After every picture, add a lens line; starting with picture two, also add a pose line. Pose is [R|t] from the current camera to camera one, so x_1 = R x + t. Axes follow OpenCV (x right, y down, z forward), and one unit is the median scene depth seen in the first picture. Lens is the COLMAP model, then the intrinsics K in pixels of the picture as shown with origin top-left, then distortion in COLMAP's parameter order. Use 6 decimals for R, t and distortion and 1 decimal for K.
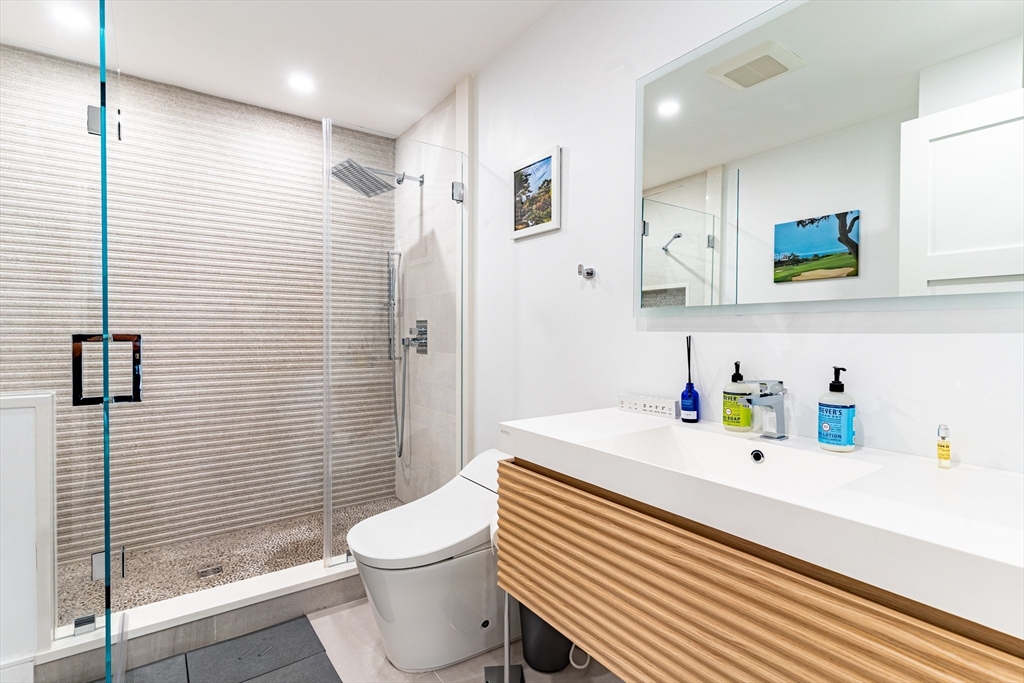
lens RADIAL K [[491.1, 0, 510.4], [0, 491.1, 337.9], [0, 0, 1]] dist [0.002852, -0.000661]
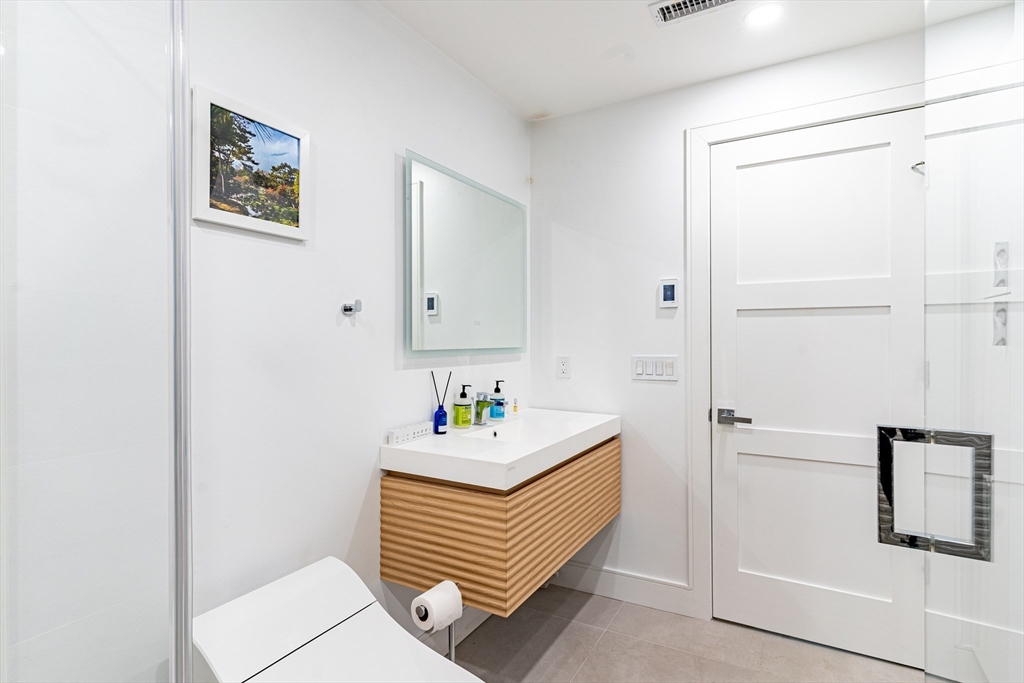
lens RADIAL K [[491.1, 0, 510.4], [0, 491.1, 337.9], [0, 0, 1]] dist [0.002852, -0.000661]
pose [[-0.403964, -0.000902, 0.914774, -0.605062], [0.009397, 0.999943, 0.005135, -0.063762], [-0.914726, 0.010670, -0.403933, 0.857764]]
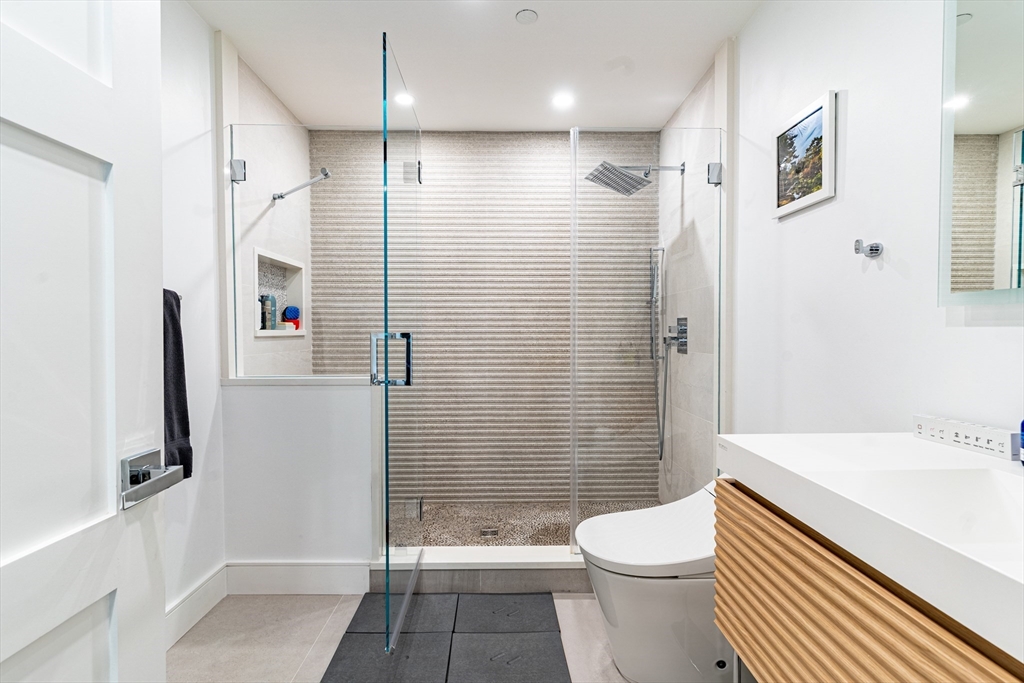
lens RADIAL K [[489.0, 0, 508.7], [0, 489.0, 338.3], [0, 0, 1]] dist [-0.000552, -0.000040]
pose [[0.821271, 0.003056, -0.570531, 0.100952], [-0.001762, 0.999994, 0.002820, 0.001388], [0.570536, -0.001310, 0.821272, 0.055517]]
